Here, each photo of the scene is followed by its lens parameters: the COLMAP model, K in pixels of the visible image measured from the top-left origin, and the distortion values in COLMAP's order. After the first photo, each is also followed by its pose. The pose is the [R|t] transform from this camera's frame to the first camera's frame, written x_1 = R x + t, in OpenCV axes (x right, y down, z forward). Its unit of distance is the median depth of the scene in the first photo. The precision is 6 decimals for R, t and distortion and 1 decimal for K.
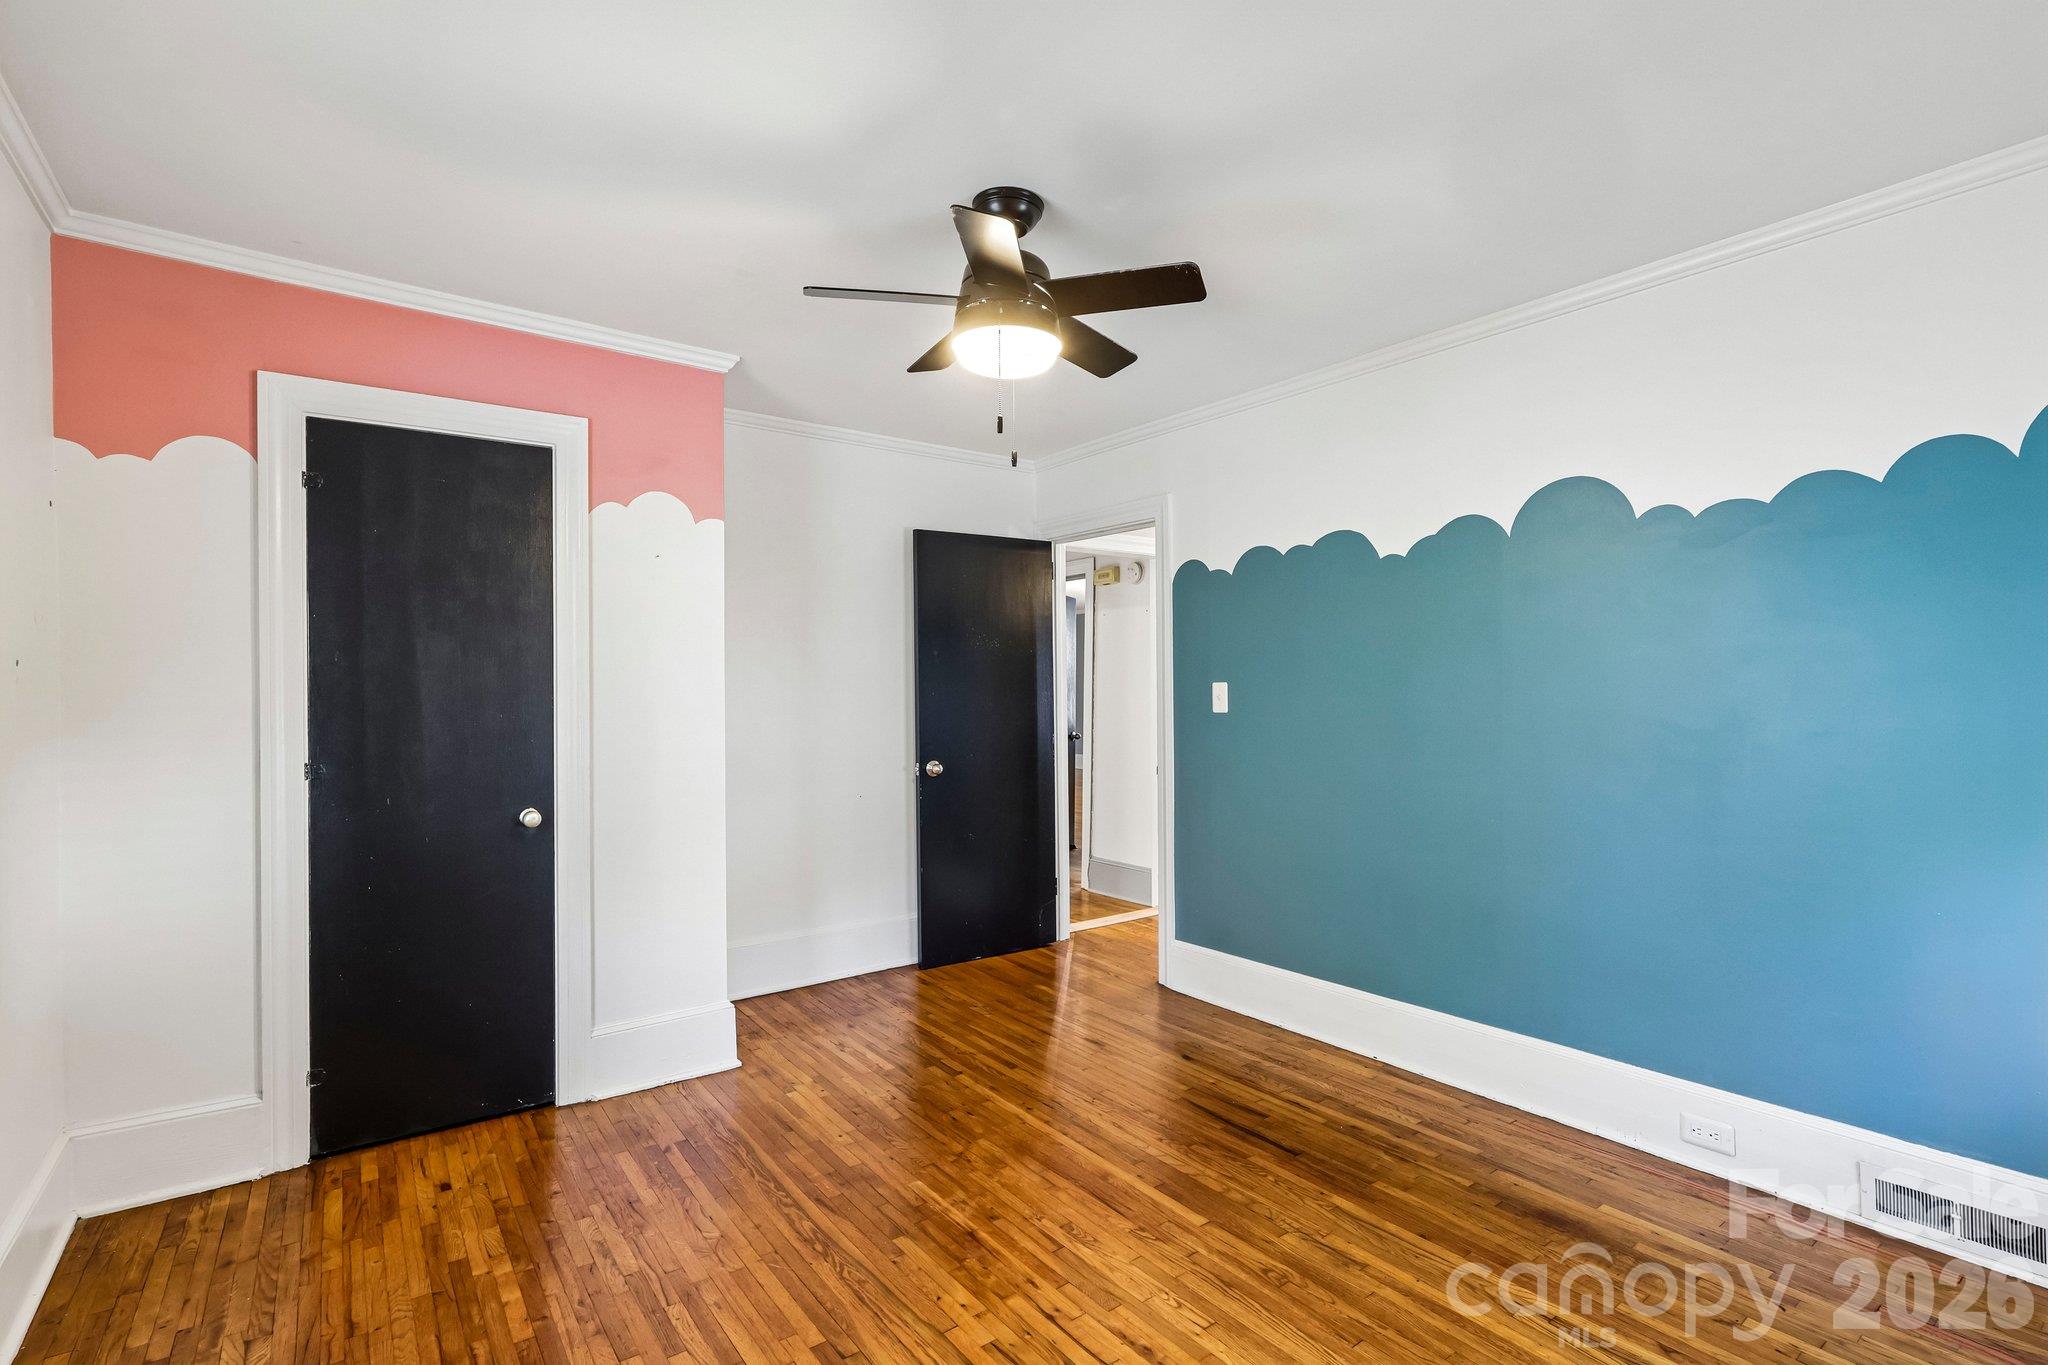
lens RADIAL K [[951.0, 0, 1034.1], [0, 951.0, 688.4], [0, 0, 1]] dist [0.000396, 0.000740]
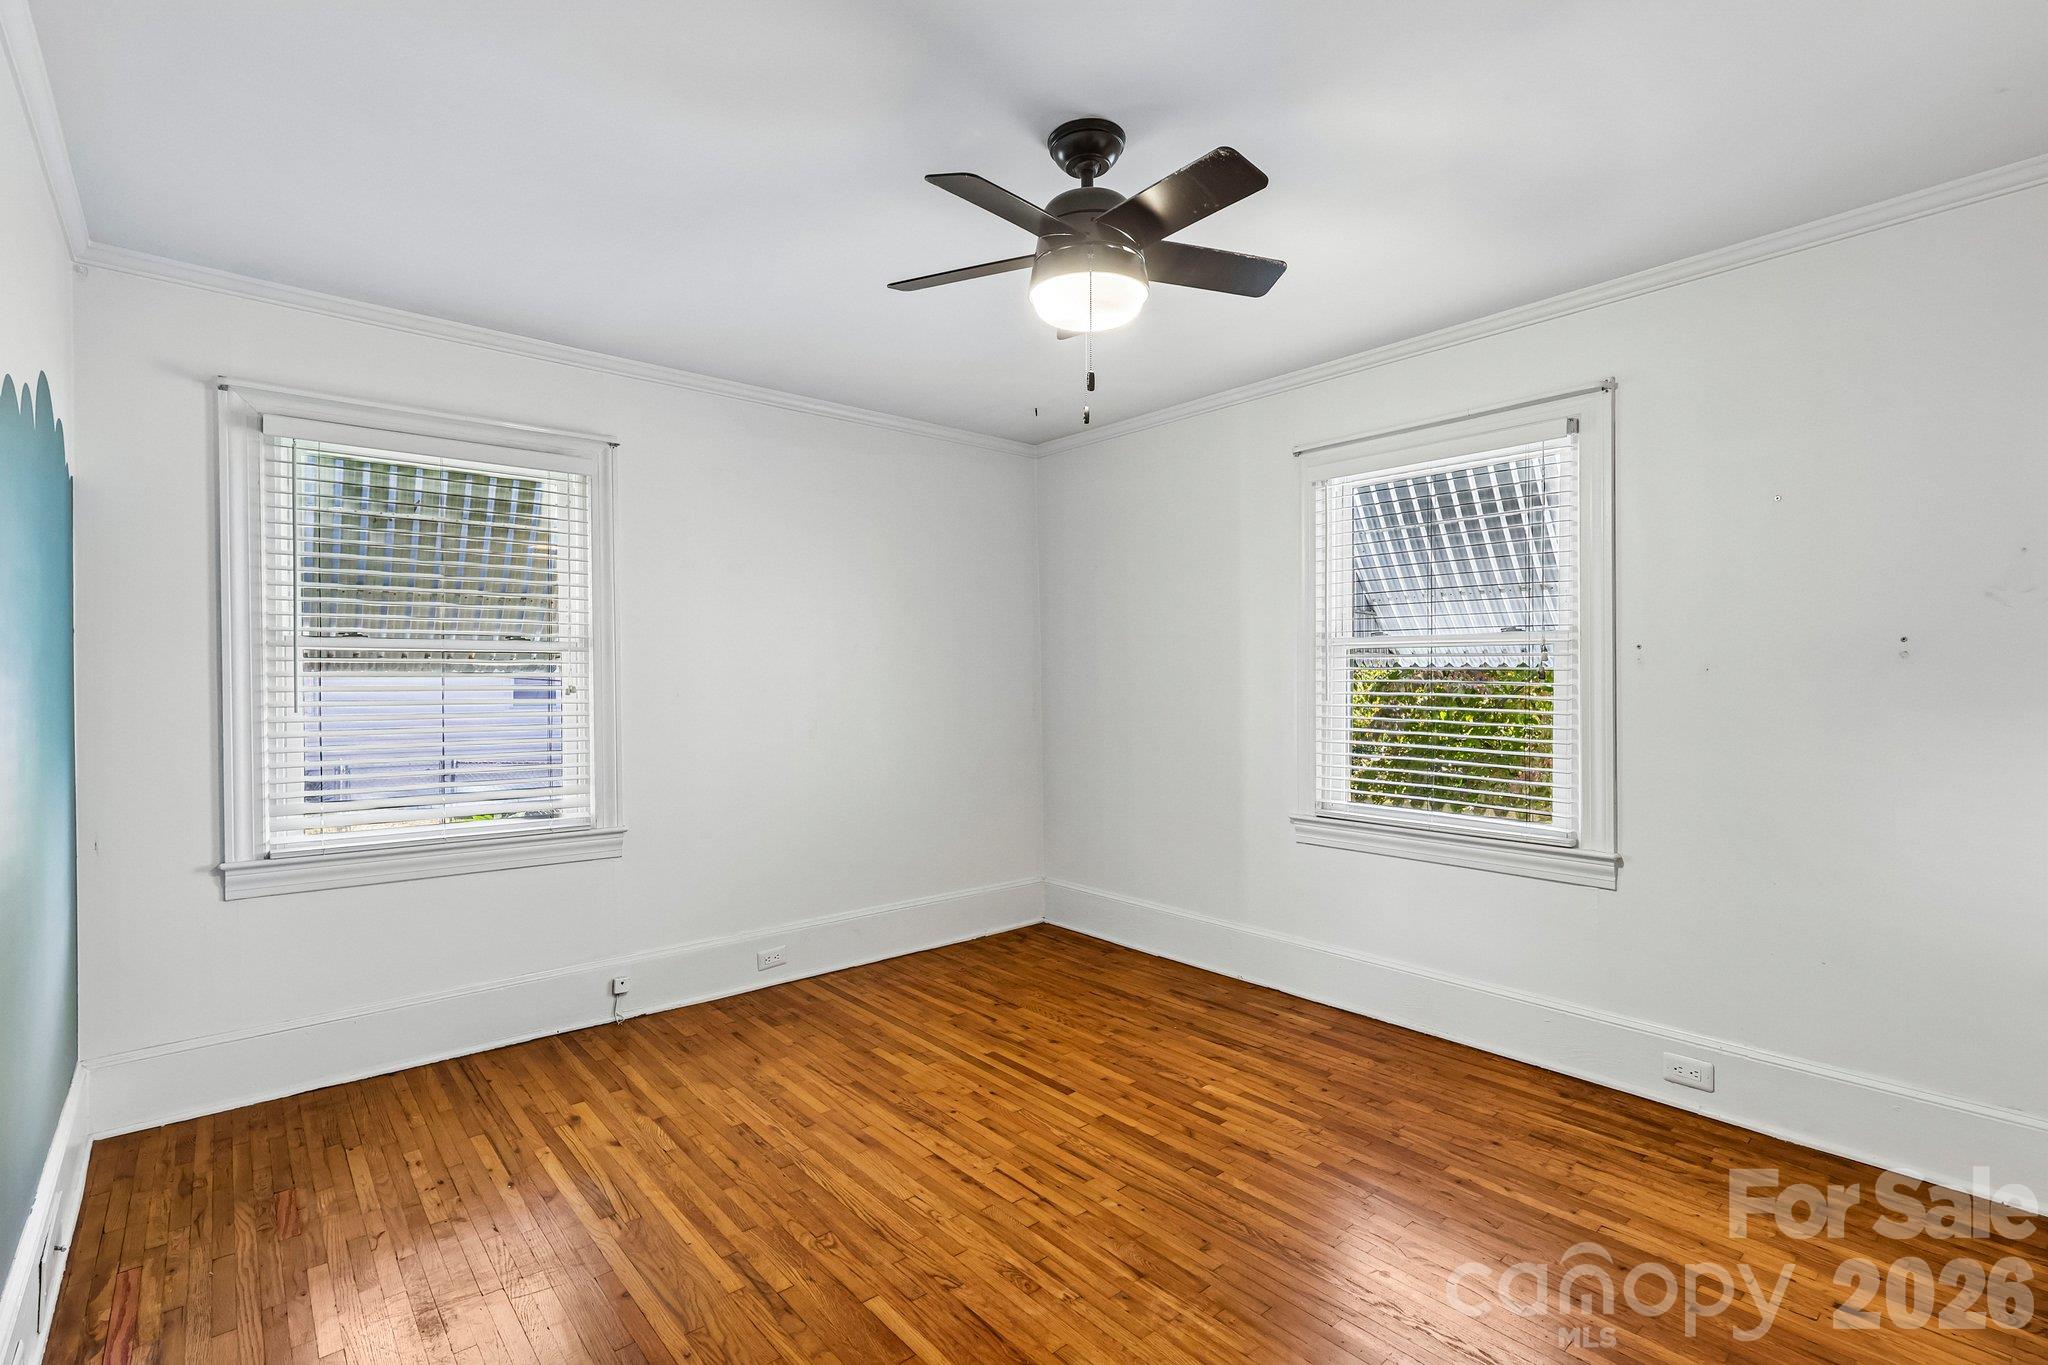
lens RADIAL K [[951.0, 0, 1034.1], [0, 951.0, 688.4], [0, 0, 1]] dist [0.000396, 0.000740]
pose [[-0.997731, 0.007391, -0.066922, 0.093502], [0.007106, 0.999965, 0.004497, 0.021619], [0.066953, 0.004011, -0.997748, 1.983754]]
